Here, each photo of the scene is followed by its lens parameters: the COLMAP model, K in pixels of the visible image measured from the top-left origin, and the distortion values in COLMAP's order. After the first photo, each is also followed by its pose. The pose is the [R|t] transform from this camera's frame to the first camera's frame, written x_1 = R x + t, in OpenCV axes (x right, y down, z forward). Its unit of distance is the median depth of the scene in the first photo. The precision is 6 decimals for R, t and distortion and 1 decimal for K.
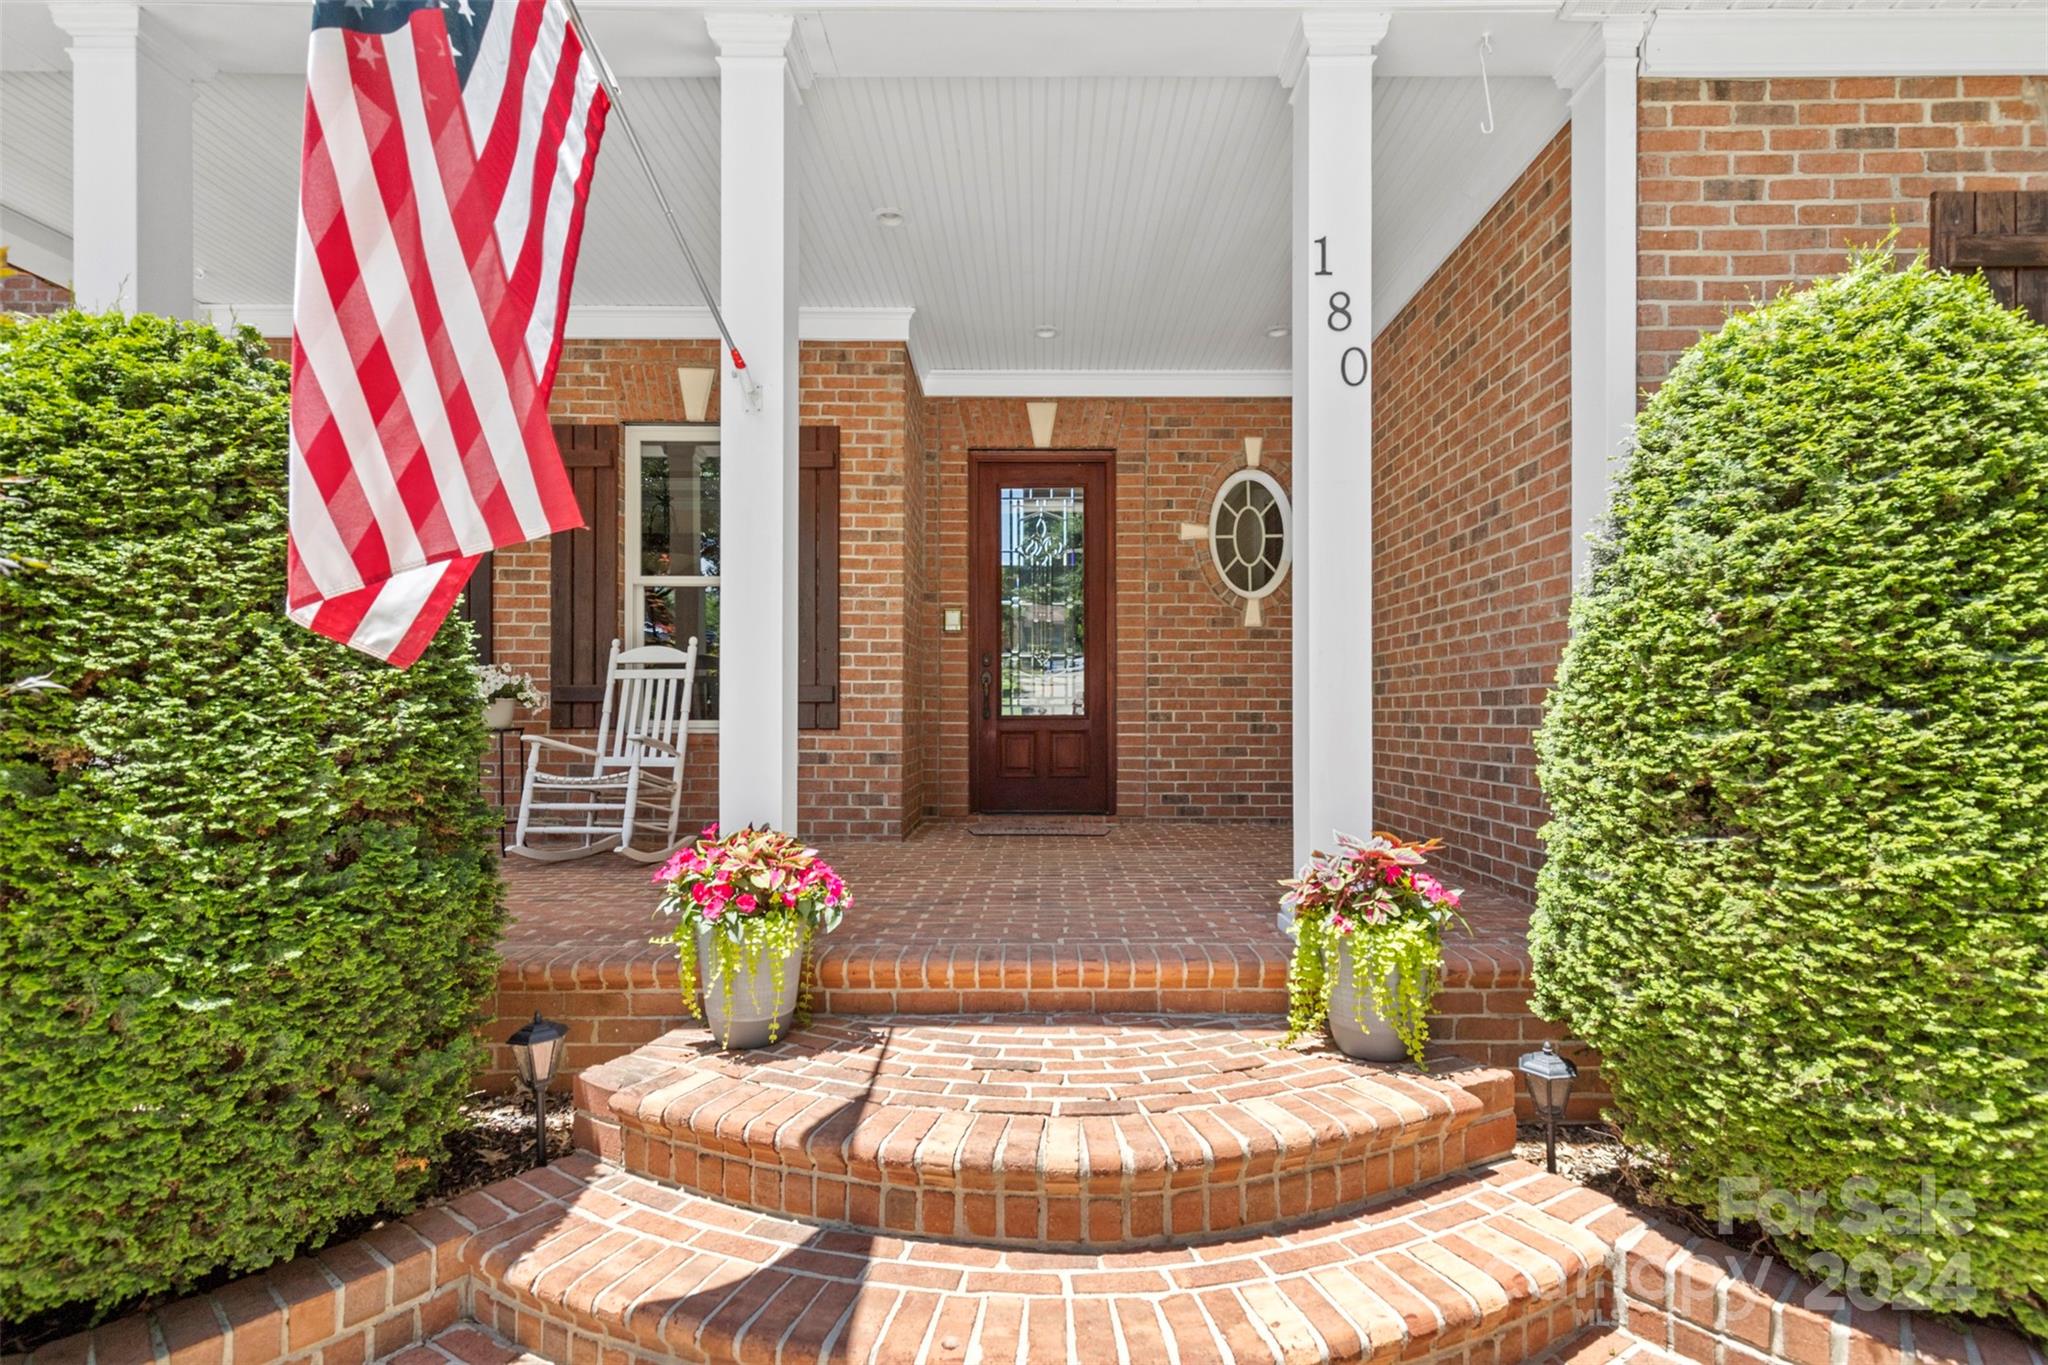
lens RADIAL K [[926.2, 0, 1026.5], [0, 926.2, 719.7], [0, 0, 1]] dist [0.001411, 0.000155]
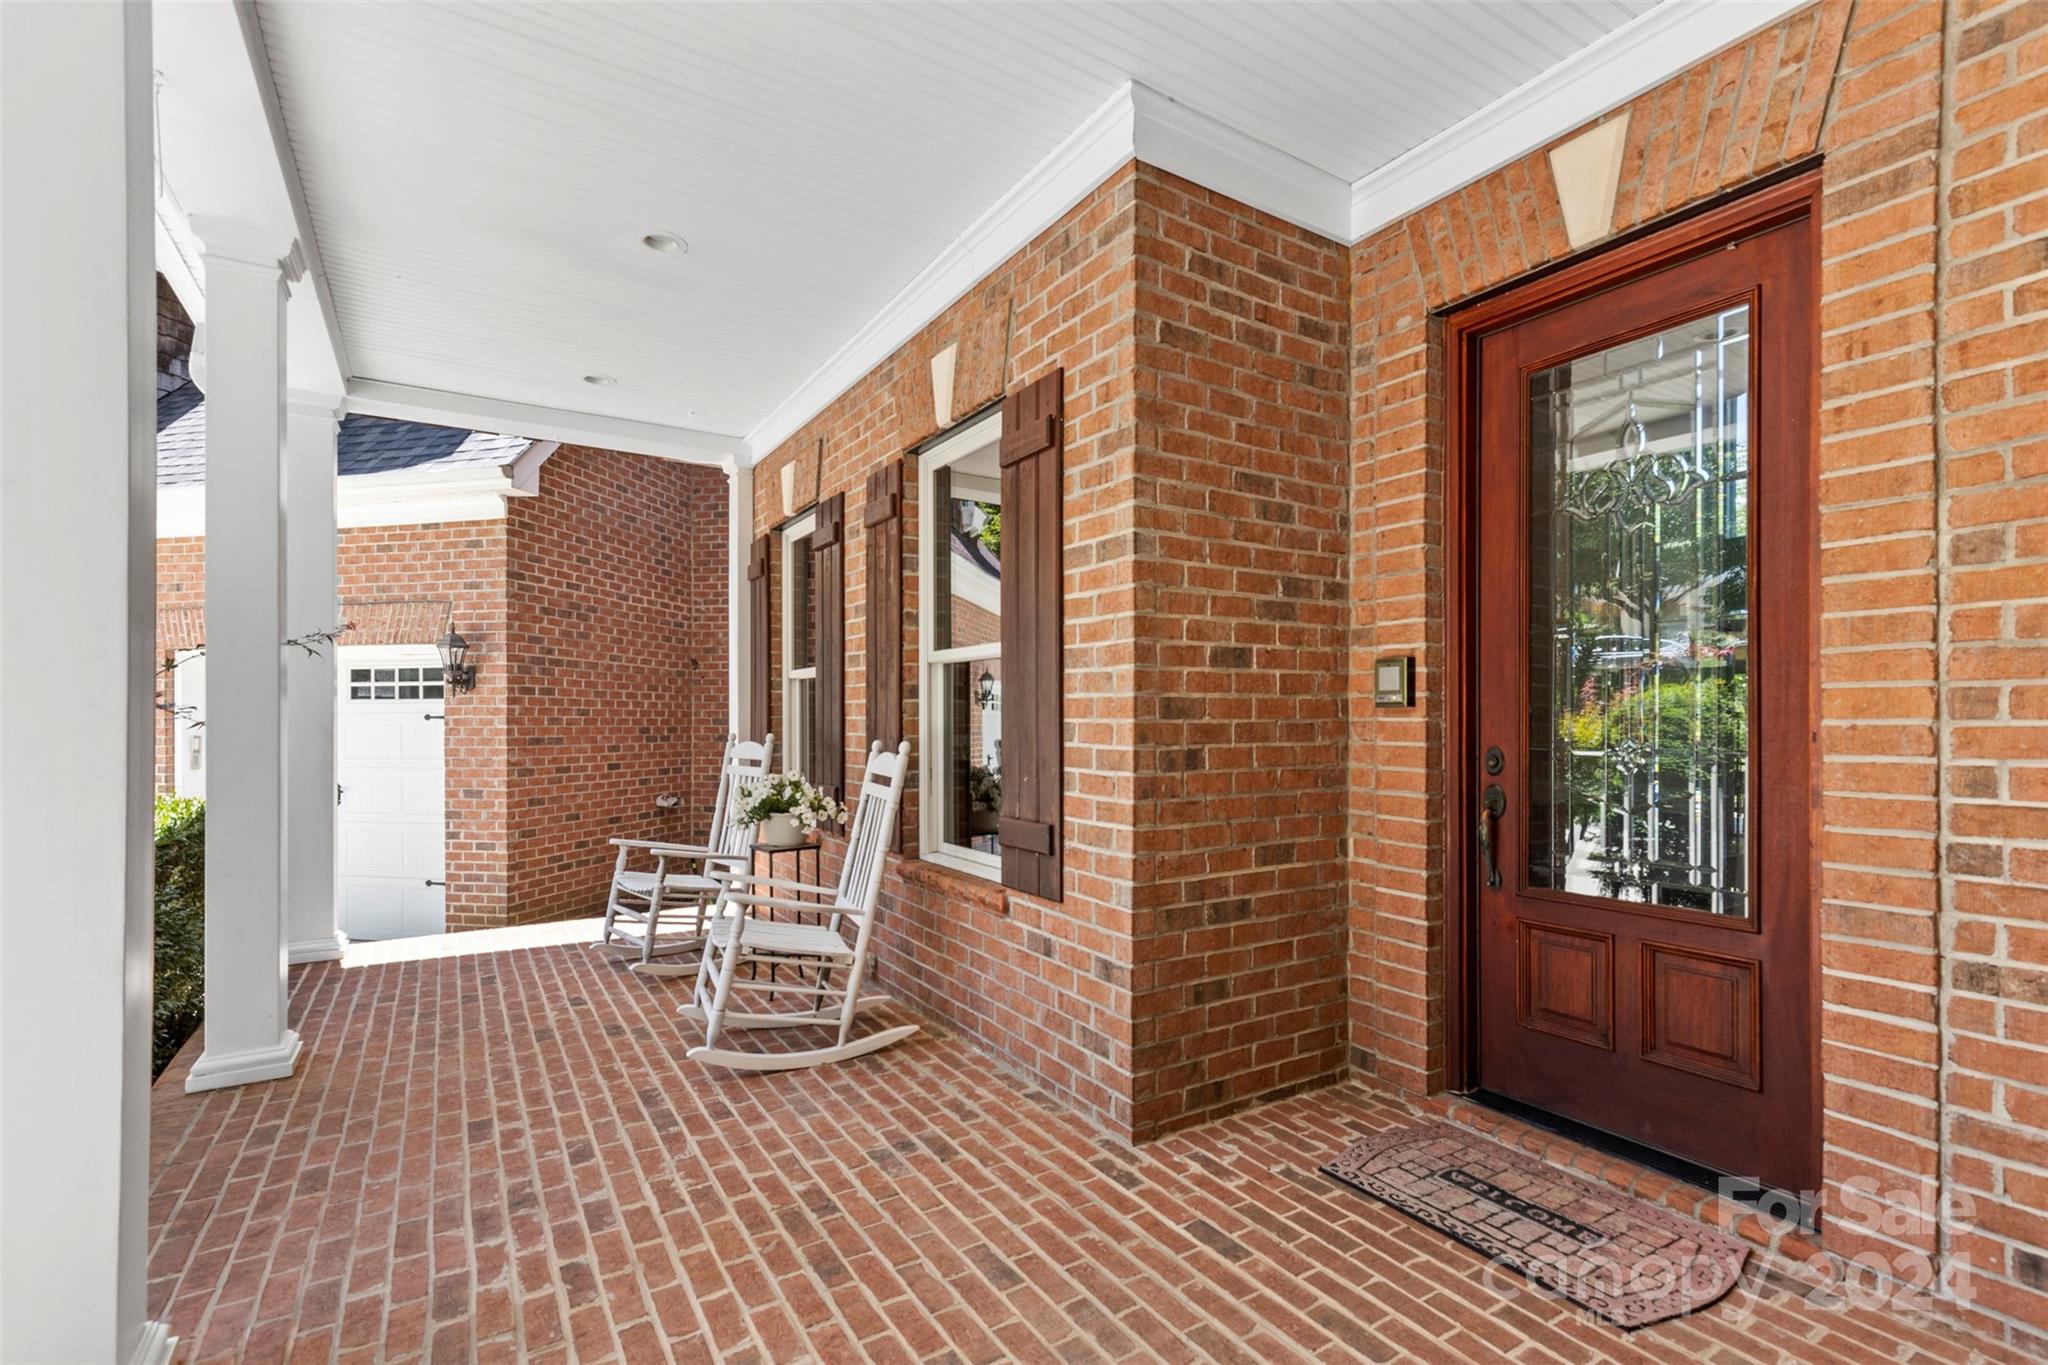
lens RADIAL K [[926.2, 0, 1026.5], [0, 926.2, 719.7], [0, 0, 1]] dist [0.001411, 0.000155]
pose [[0.539456, 0.000542, -0.842013, 0.255984], [-0.001896, 0.999998, -0.000571, -0.098084], [0.842011, 0.001904, 0.539456, 0.657099]]
